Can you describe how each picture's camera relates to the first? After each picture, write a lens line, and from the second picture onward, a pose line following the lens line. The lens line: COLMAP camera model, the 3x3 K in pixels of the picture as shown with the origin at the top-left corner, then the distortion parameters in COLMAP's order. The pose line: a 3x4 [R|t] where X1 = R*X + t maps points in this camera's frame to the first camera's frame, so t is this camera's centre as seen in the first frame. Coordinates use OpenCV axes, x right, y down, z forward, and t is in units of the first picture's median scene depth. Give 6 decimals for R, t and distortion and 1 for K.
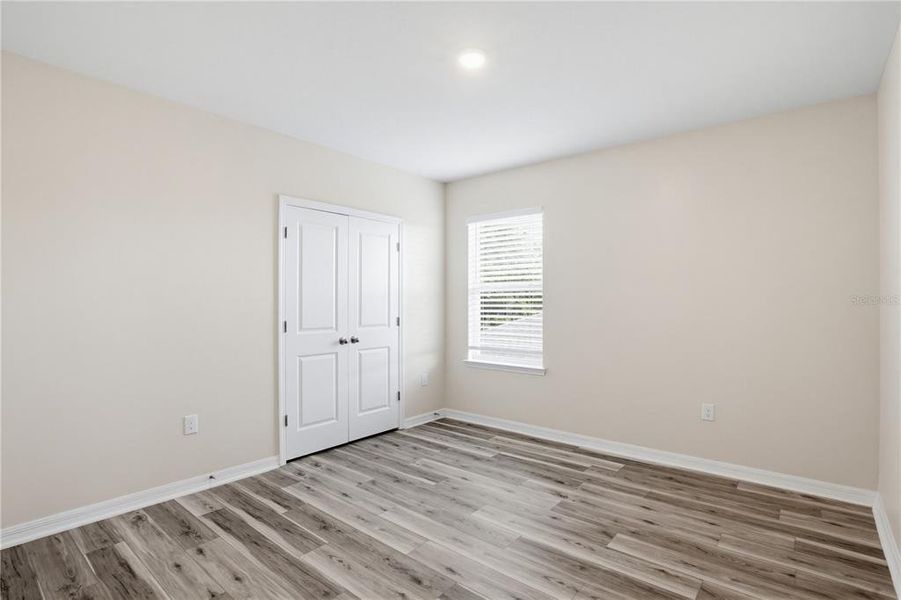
lens RADIAL K [[442.4, 0, 450.5], [0, 442.4, 300.0], [0, 0, 1]] dist [-0.040168, 0.010906]
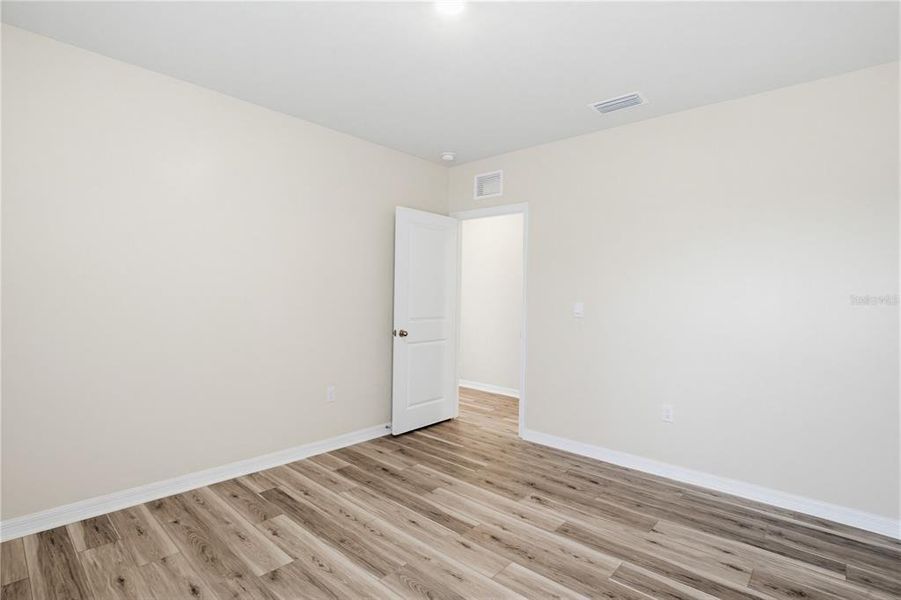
lens RADIAL K [[442.4, 0, 450.5], [0, 442.4, 300.0], [0, 0, 1]] dist [-0.040168, 0.010906]
pose [[-0.998901, -0.017738, 0.043389, 0.001837], [-0.017365, 0.999809, 0.008978, 0.007014], [-0.043540, 0.008215, -0.999018, 2.035908]]
